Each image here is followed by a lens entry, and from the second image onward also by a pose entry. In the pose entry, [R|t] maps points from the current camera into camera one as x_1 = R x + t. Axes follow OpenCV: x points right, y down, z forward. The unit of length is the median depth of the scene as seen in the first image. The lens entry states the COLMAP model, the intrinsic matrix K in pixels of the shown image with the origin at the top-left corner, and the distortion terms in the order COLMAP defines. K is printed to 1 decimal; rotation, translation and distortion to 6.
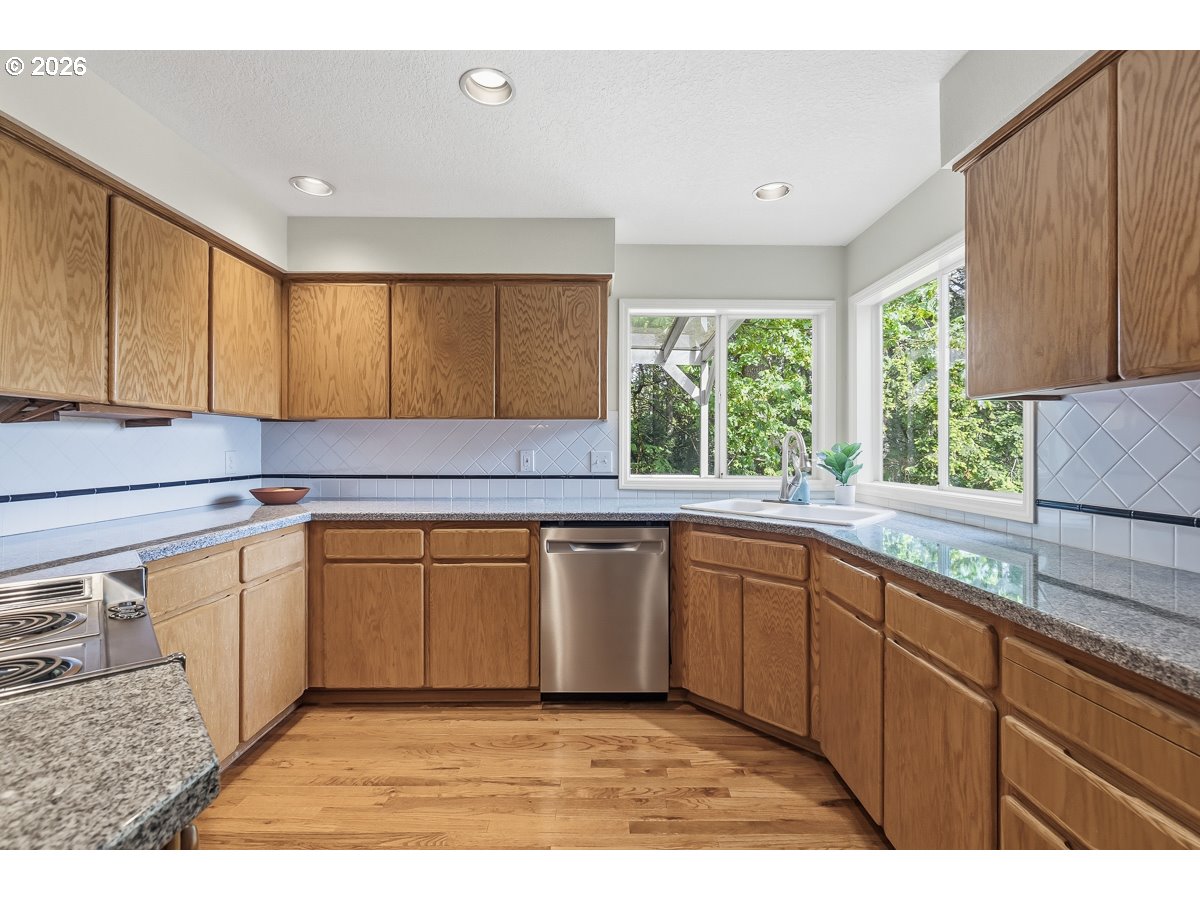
lens RADIAL K [[498.3, 0, 600.9], [0, 498.3, 446.8], [0, 0, 1]] dist [-0.010919, 0.000095]
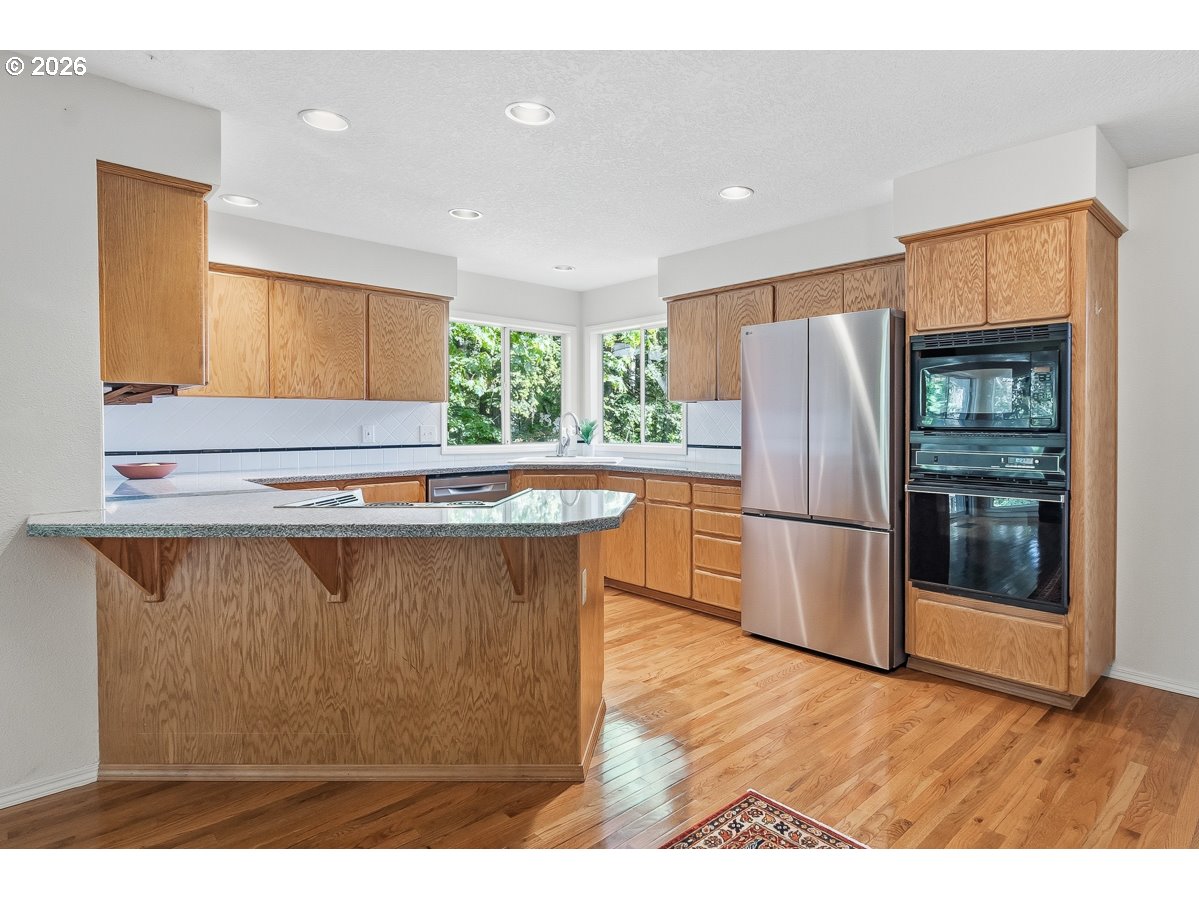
lens RADIAL K [[577.5, 0, 599.4], [0, 577.5, 437.5], [0, 0, 1]] dist [-0.031527, -0.001000]
pose [[0.786652, -0.018767, 0.617111, -0.644567], [0.000508, 0.999557, 0.029751, -0.004748], [-0.617396, -0.023090, 0.786314, -0.505819]]
